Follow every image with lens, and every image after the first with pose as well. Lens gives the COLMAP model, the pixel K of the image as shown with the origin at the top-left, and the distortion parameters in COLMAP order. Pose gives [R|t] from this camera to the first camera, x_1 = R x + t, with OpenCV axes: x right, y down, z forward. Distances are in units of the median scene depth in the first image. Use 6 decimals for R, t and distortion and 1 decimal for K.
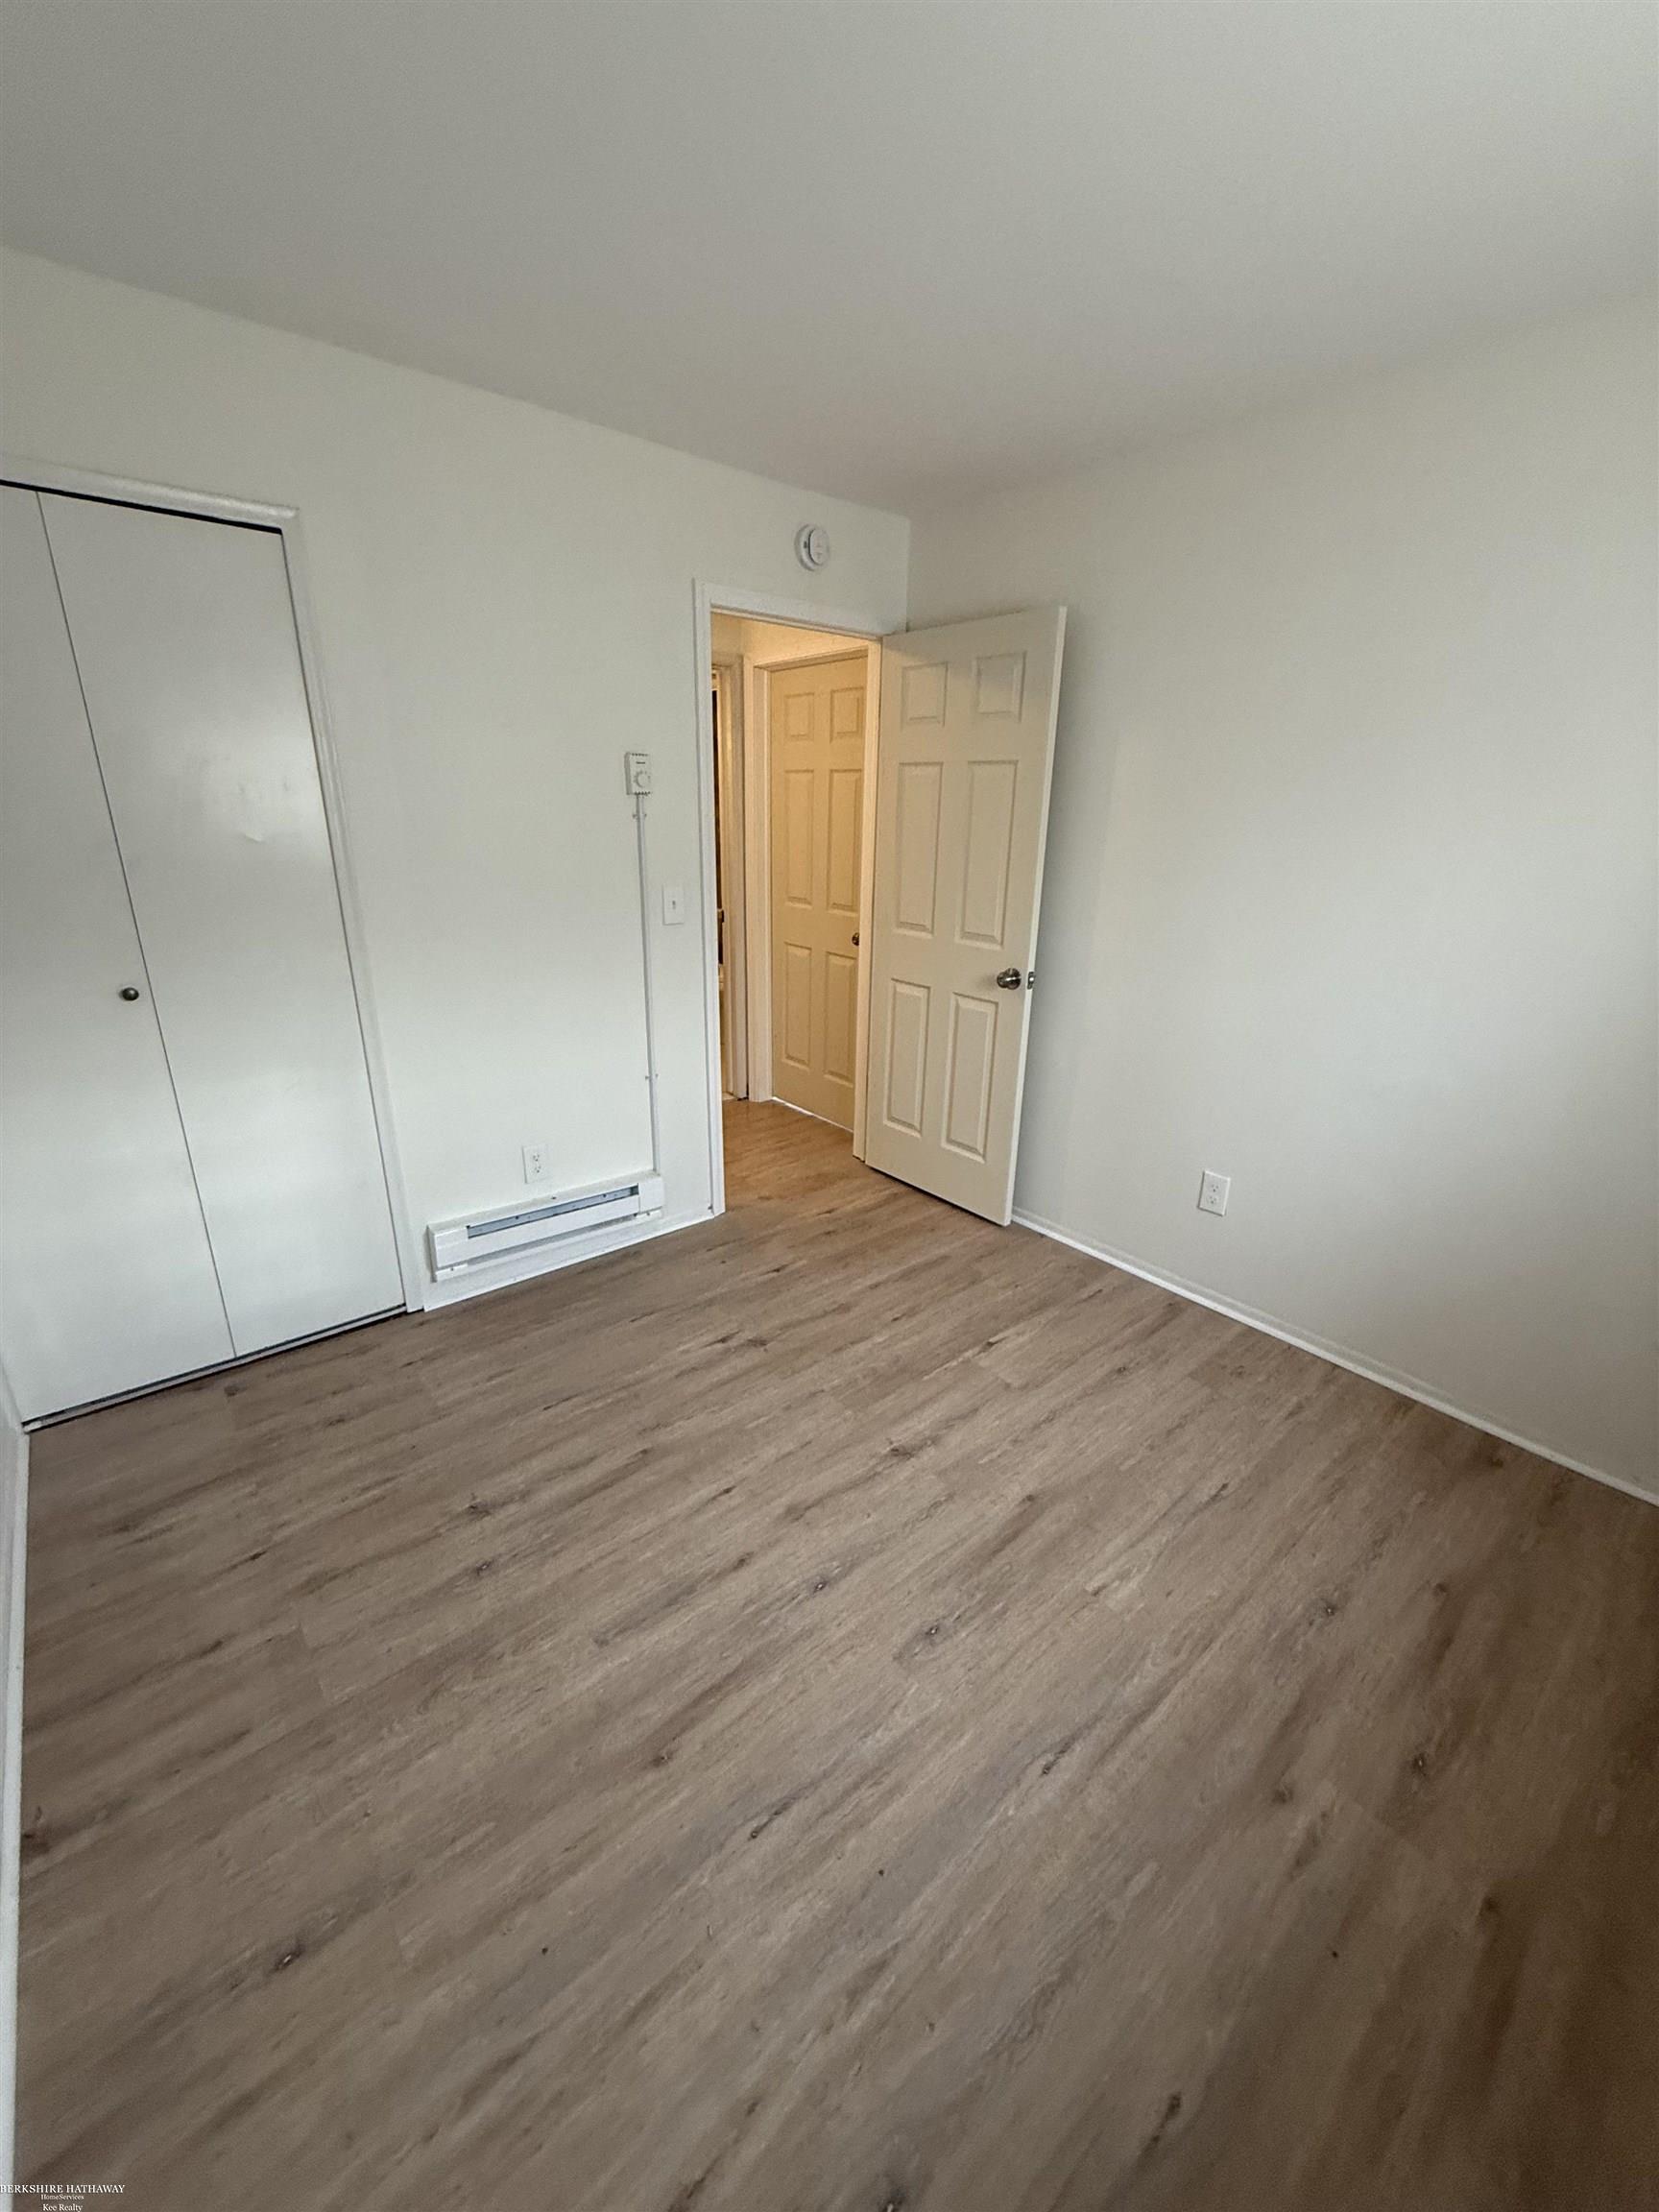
lens RADIAL K [[892.1, 0, 829.2], [0, 892.1, 1103.6], [0, 0, 1]] dist [-0.002847, -0.000316]
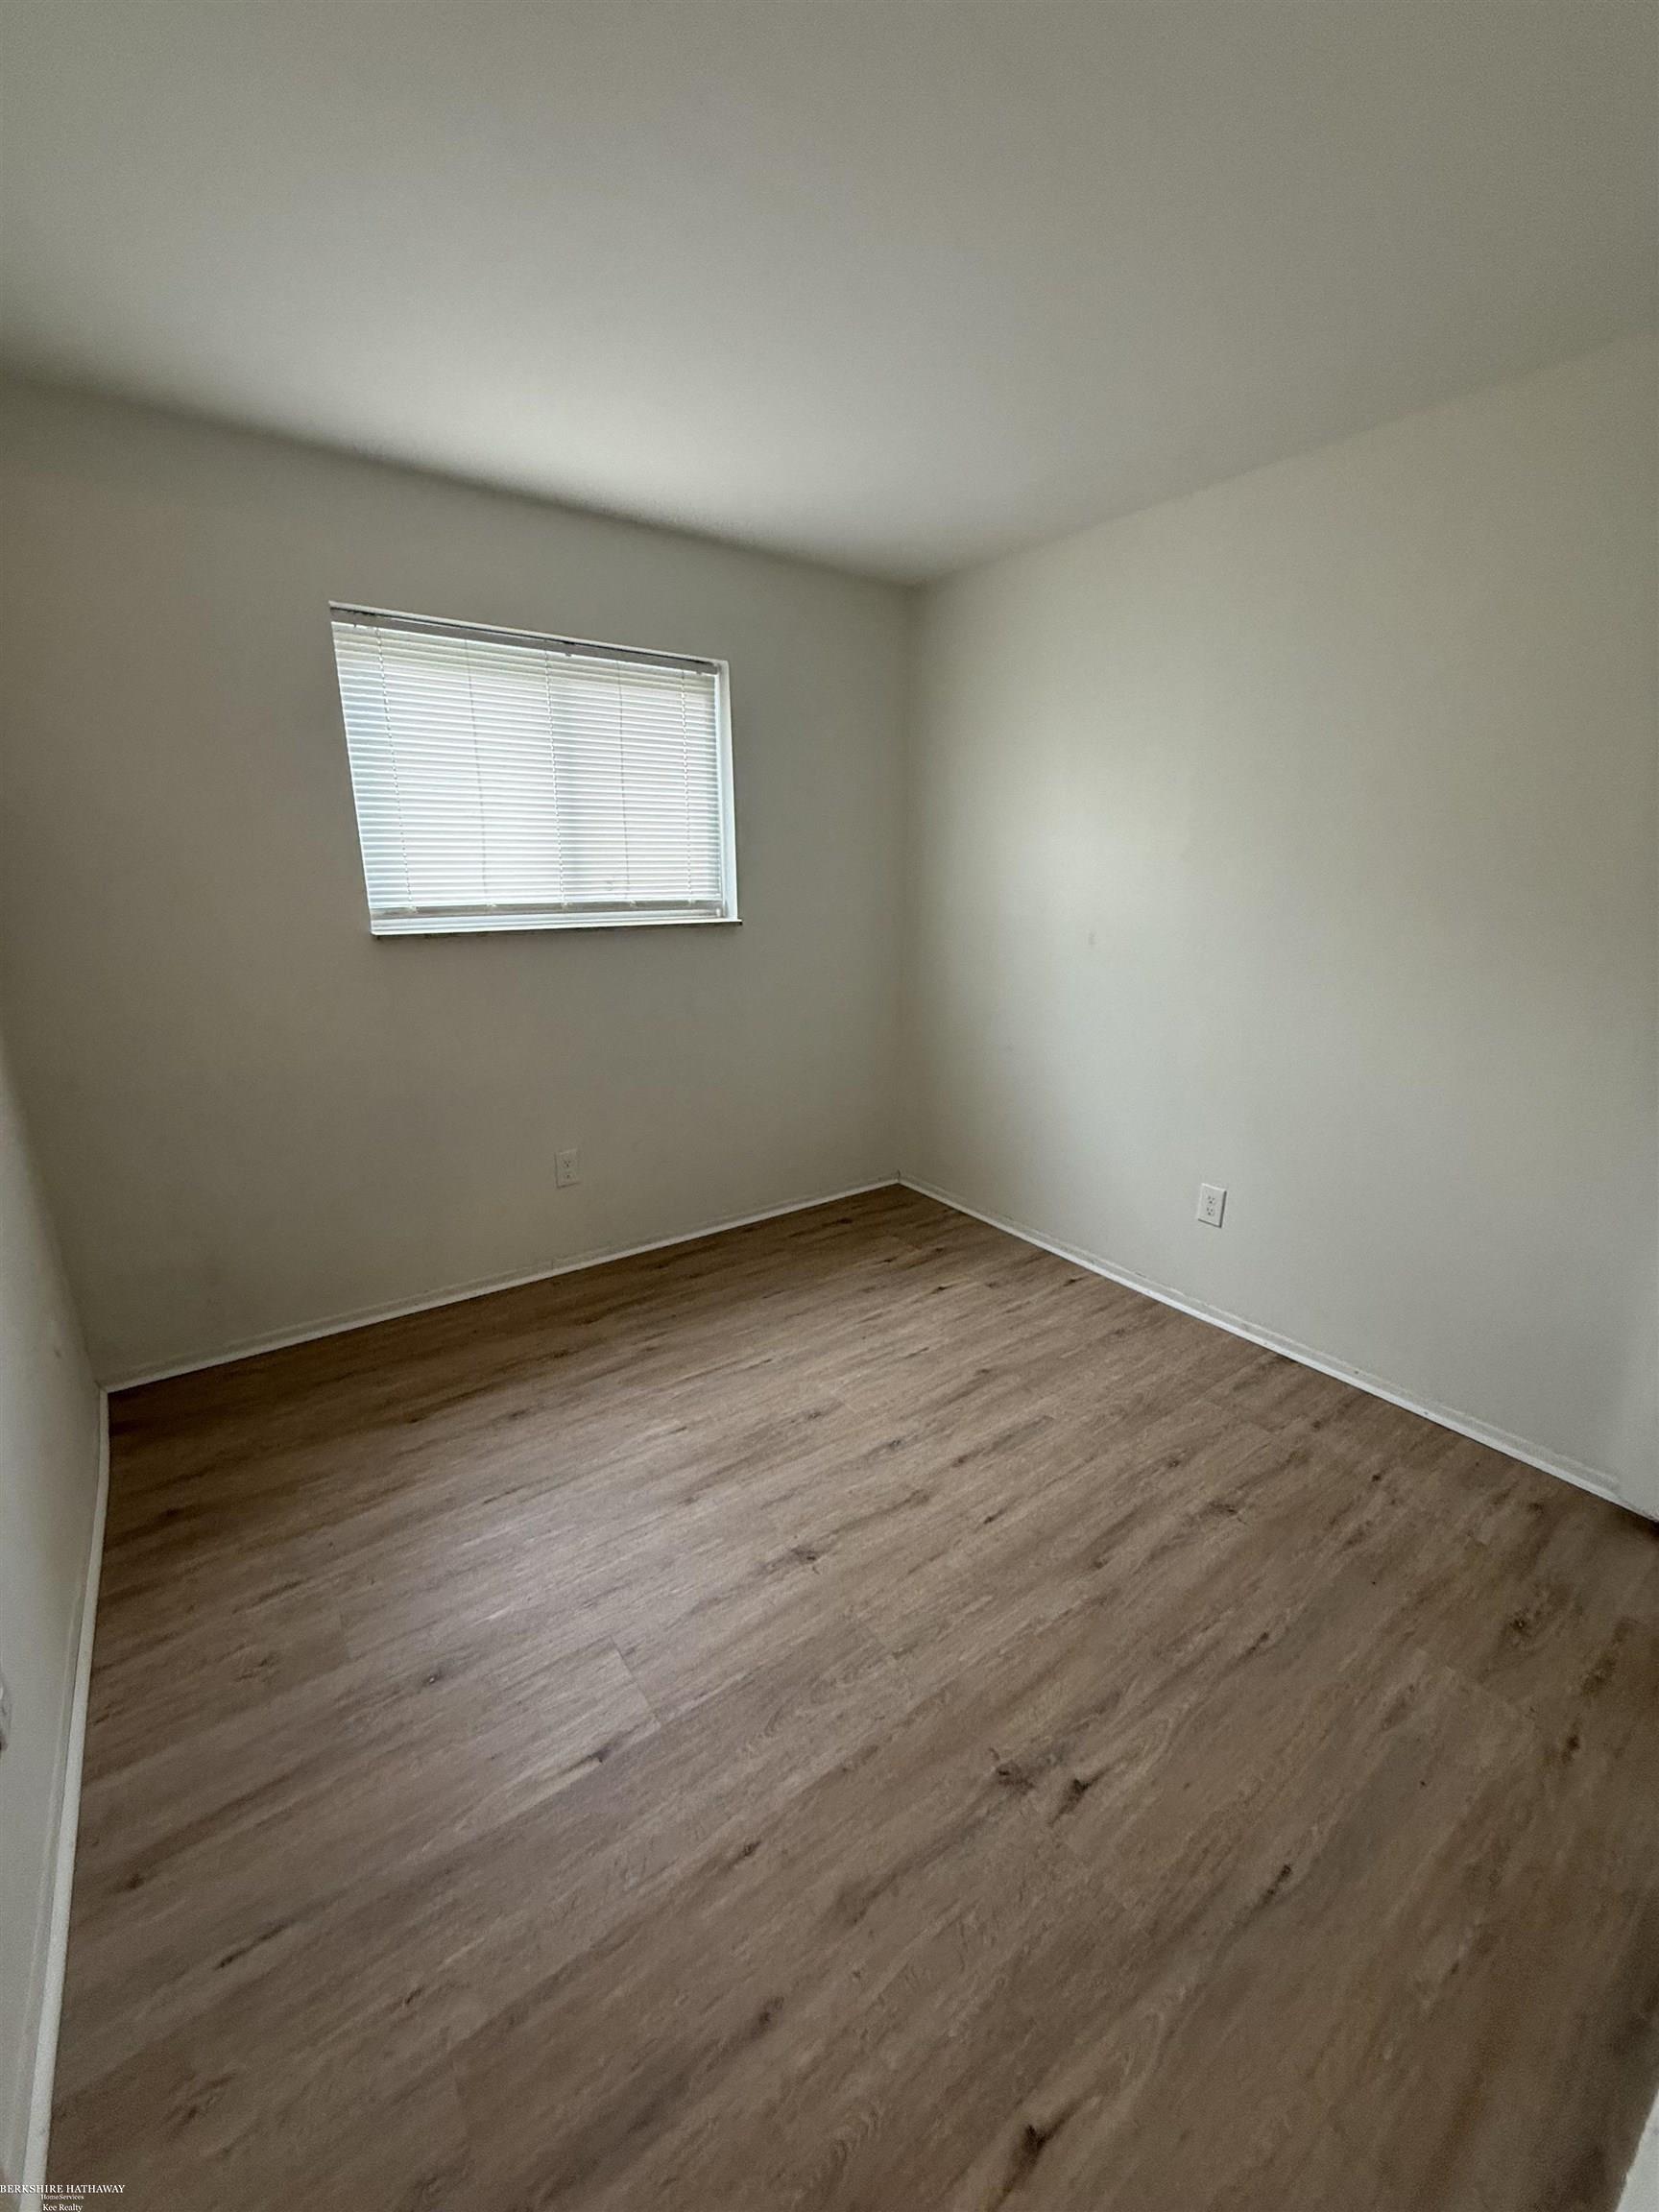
lens RADIAL K [[892.1, 0, 827.7], [0, 892.1, 1106.2], [0, 0, 1]] dist [-0.002847, -0.000316]
pose [[-0.997375, -0.040732, 0.059866, 0.025317], [-0.000053, 0.827192, 0.561919, -0.502106], [-0.072408, 0.560441, -0.825023, 1.573313]]
